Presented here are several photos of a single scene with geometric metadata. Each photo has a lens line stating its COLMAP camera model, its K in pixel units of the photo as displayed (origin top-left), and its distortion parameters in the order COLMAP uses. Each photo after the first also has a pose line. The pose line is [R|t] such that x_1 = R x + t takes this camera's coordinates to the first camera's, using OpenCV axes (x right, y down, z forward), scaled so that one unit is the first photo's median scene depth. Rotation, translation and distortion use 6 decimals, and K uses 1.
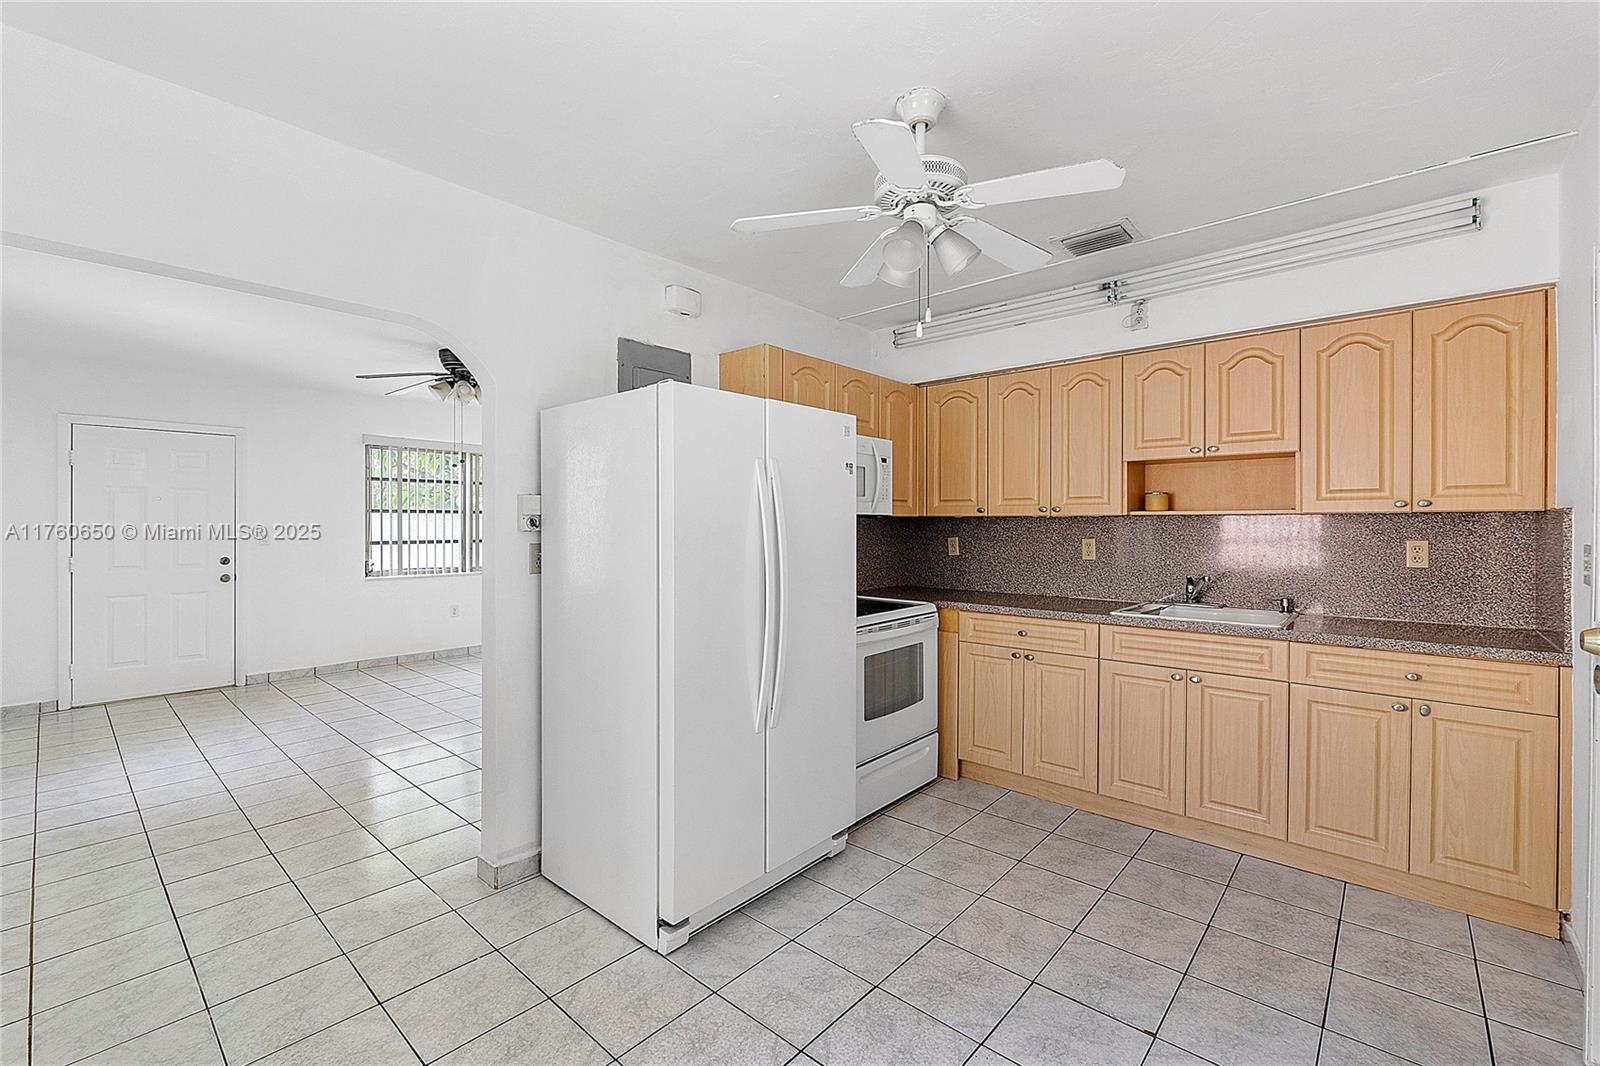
lens RADIAL K [[682.5, 0, 797.6], [0, 682.5, 524.9], [0, 0, 1]] dist [-0.002556, -0.000019]
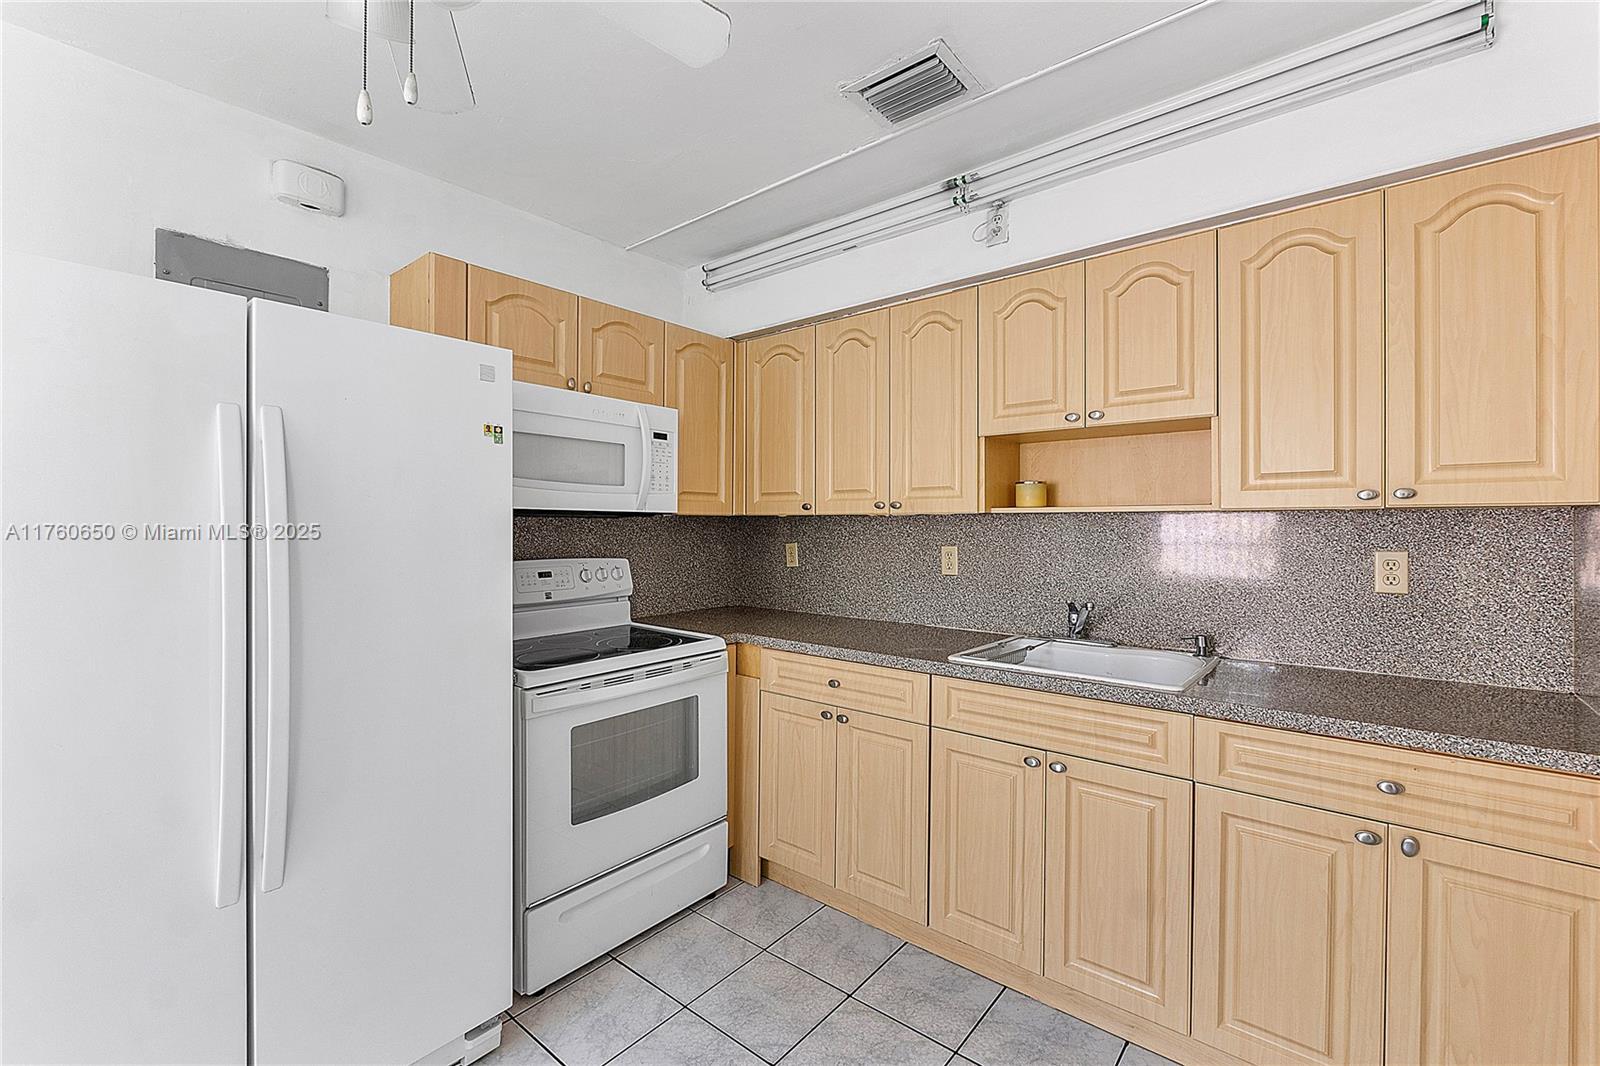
lens RADIAL K [[680.2, 0, 798.8], [0, 680.2, 522.5], [0, 0, 1]] dist [-0.002917, -0.000167]
pose [[0.999433, 0.002499, 0.033565, 0.297255], [-0.002284, 0.999977, -0.006437, 0.000249], [-0.033580, 0.006357, 0.999416, 0.342320]]
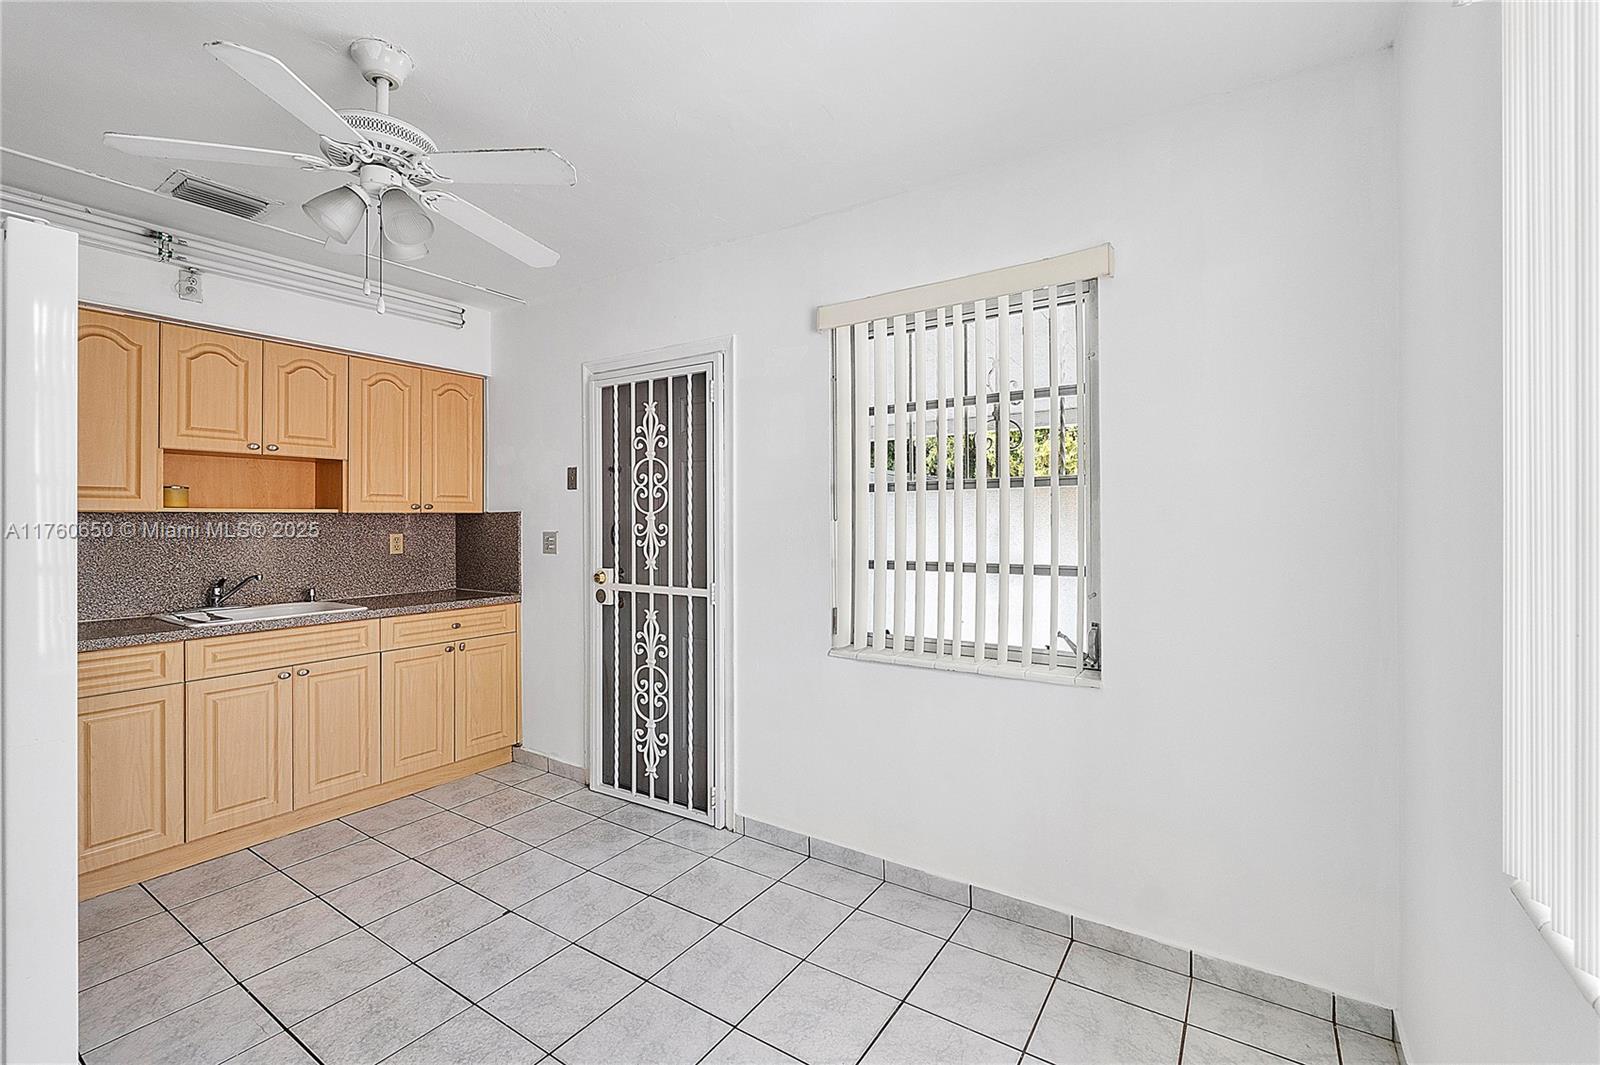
lens RADIAL K [[680.2, 0, 798.8], [0, 680.2, 522.0], [0, 0, 1]] dist [-0.002917, -0.000167]
pose [[-0.134312, -0.001653, 0.990938, -0.502820], [0.007236, 0.999970, 0.002649, 0.001653], [-0.990913, 0.007526, -0.134296, 0.368664]]
